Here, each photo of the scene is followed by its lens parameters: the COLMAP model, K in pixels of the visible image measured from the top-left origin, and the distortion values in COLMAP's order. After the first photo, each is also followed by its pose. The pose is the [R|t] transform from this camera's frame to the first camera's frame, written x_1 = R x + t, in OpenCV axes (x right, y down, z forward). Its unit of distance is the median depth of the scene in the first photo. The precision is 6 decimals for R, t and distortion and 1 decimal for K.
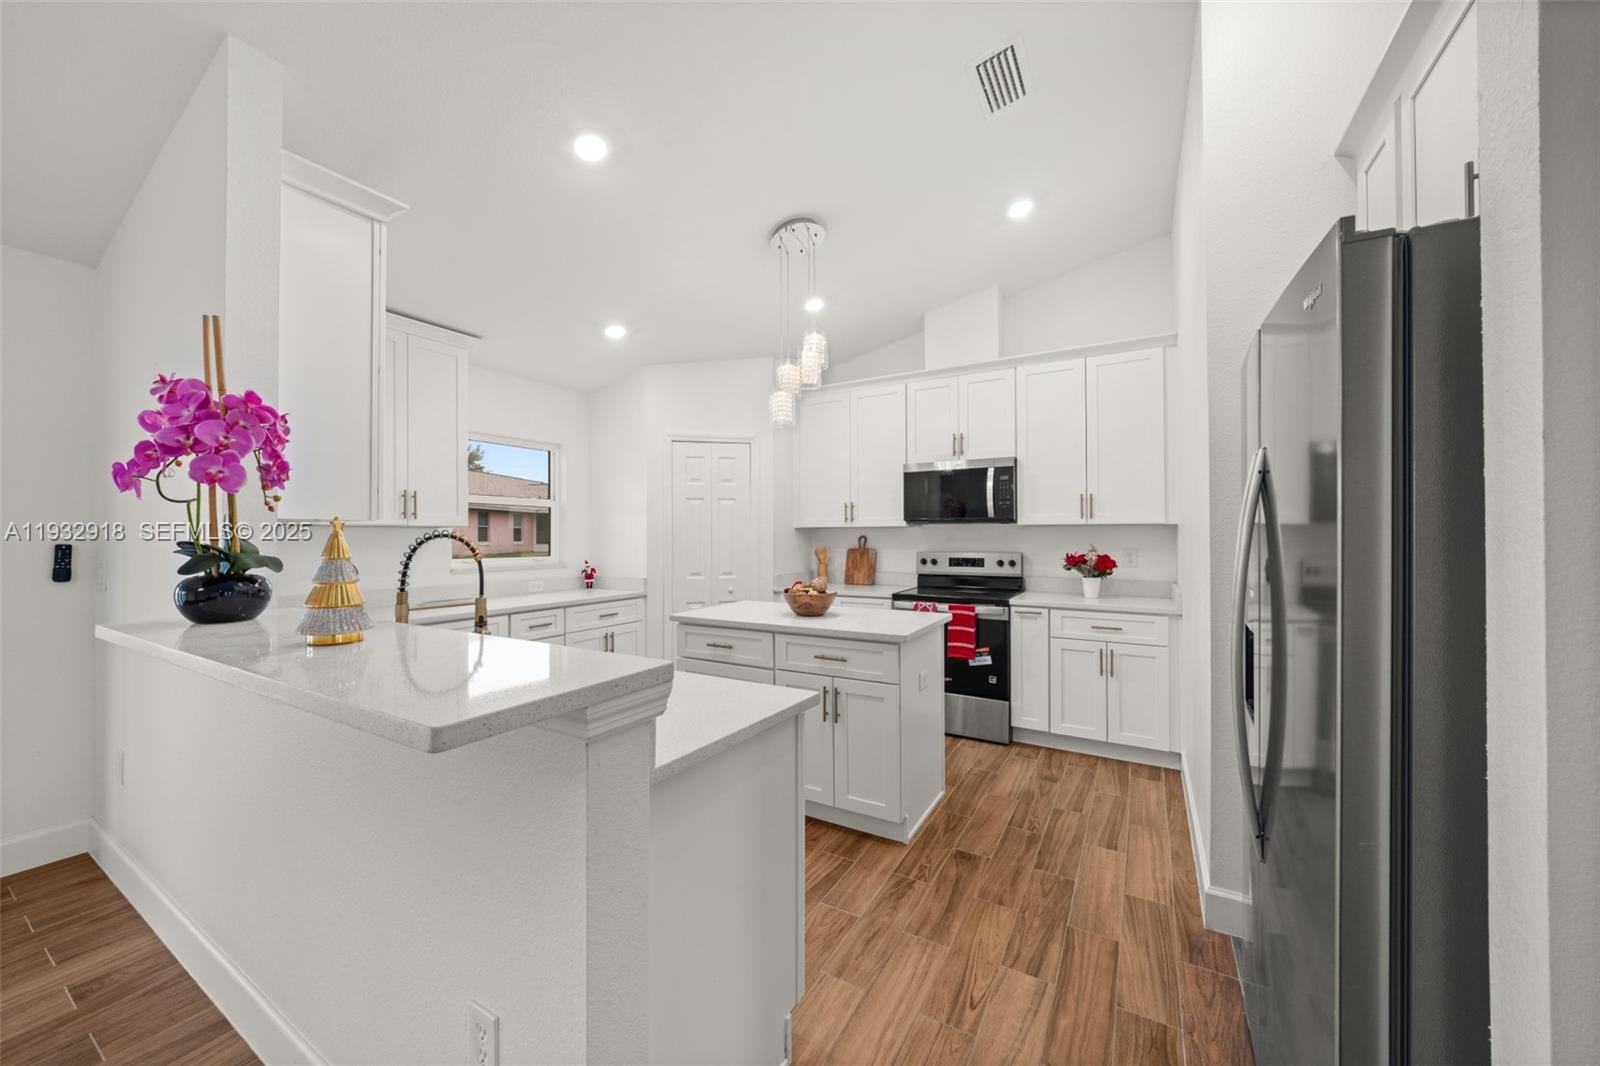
lens RADIAL K [[586.2, 0, 786.5], [0, 586.2, 530.7], [0, 0, 1]] dist [-0.002465, -0.000137]
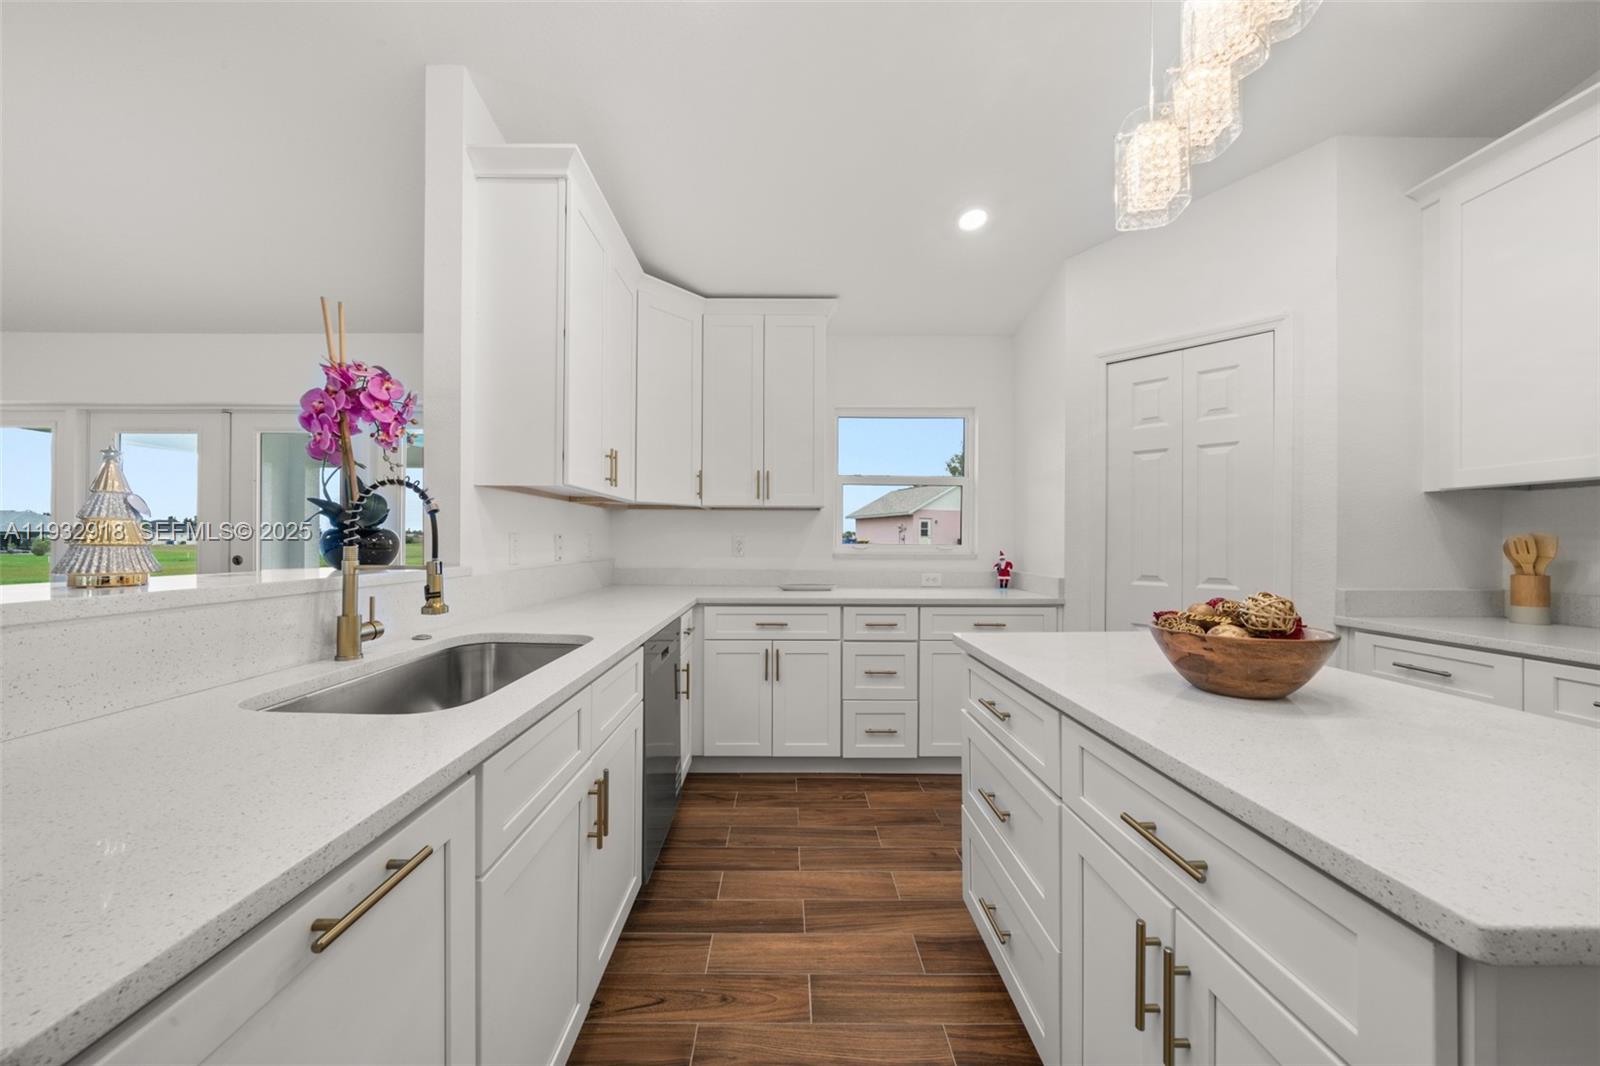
lens RADIAL K [[548.2, 0, 786.5], [0, 548.2, 539.3], [0, 0, 1]] dist [-0.005705, 0.000125]
pose [[0.519298, 0.004042, -0.854583, 0.152872], [0.001288, 0.999984, 0.005512, 0.037399], [0.854592, -0.003963, 0.519285, 0.473295]]
